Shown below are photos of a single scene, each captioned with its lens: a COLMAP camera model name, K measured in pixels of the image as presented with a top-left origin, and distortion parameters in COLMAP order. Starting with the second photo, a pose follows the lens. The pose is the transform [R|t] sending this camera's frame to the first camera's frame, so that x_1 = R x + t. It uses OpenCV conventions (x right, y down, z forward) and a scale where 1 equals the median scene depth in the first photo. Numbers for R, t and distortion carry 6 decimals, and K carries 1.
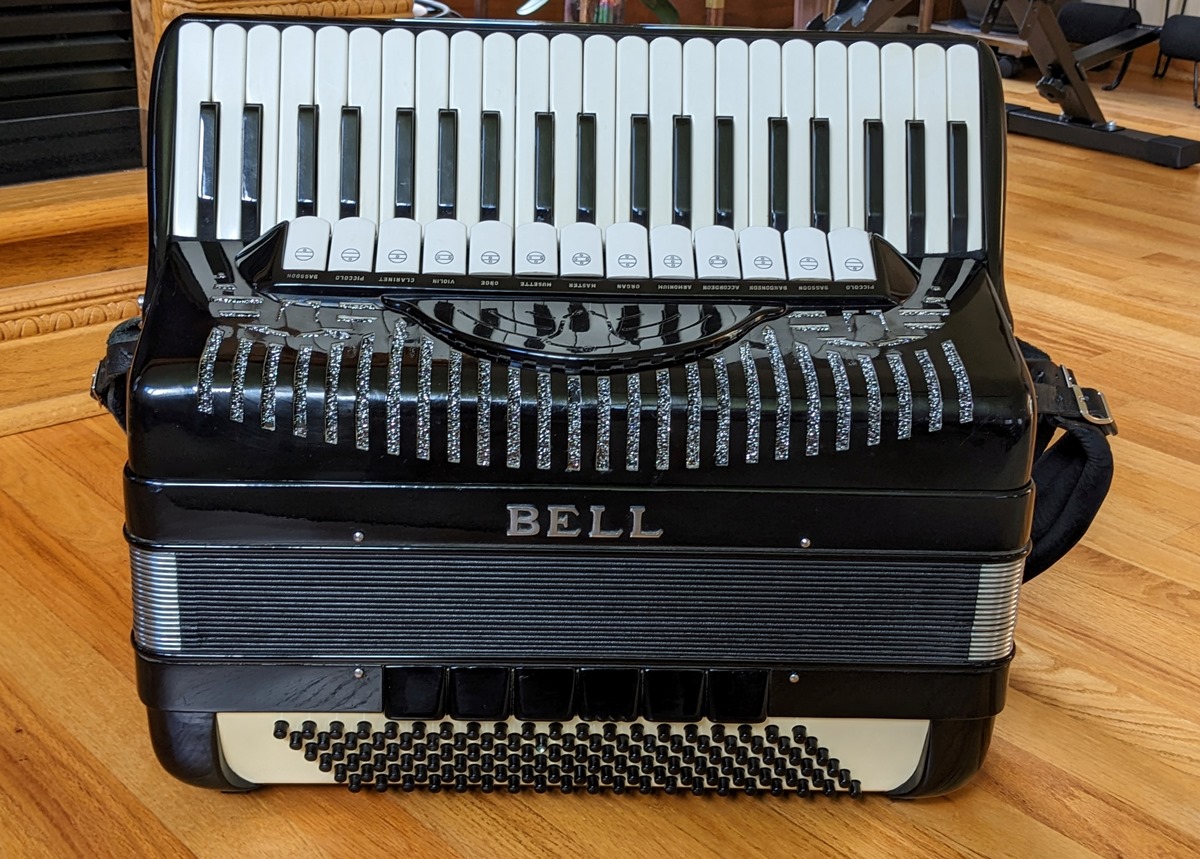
lens RADIAL K [[1544.5, 0, 600.0], [0, 1544.5, 429.5], [0, 0, 1]] dist [0.110008, -0.360391]
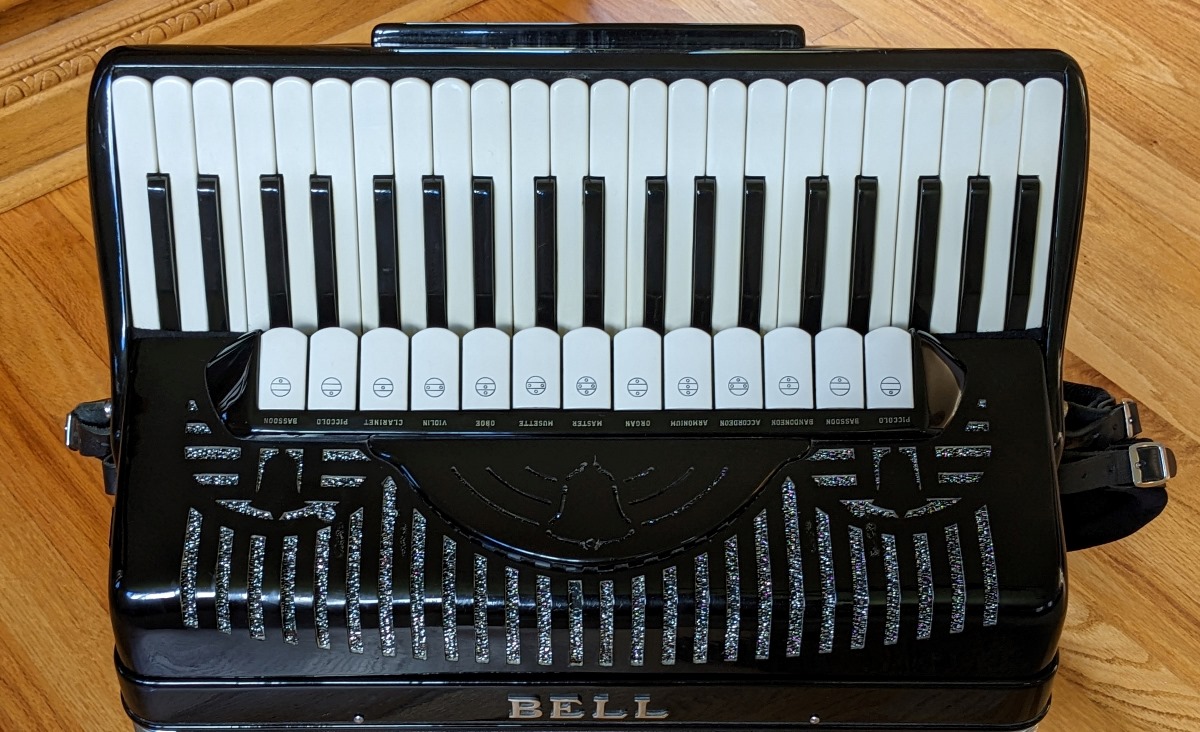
lens RADIAL K [[1715.7, 0, 599.0], [0, 1715.7, 503.8], [0, 0, 1]] dist [0.060903, -0.111301]
pose [[0.999466, 0.008601, -0.031518, 0.025875], [0.005568, 0.905769, 0.423735, -0.445627], [0.032192, -0.423685, 0.905238, 0.063049]]
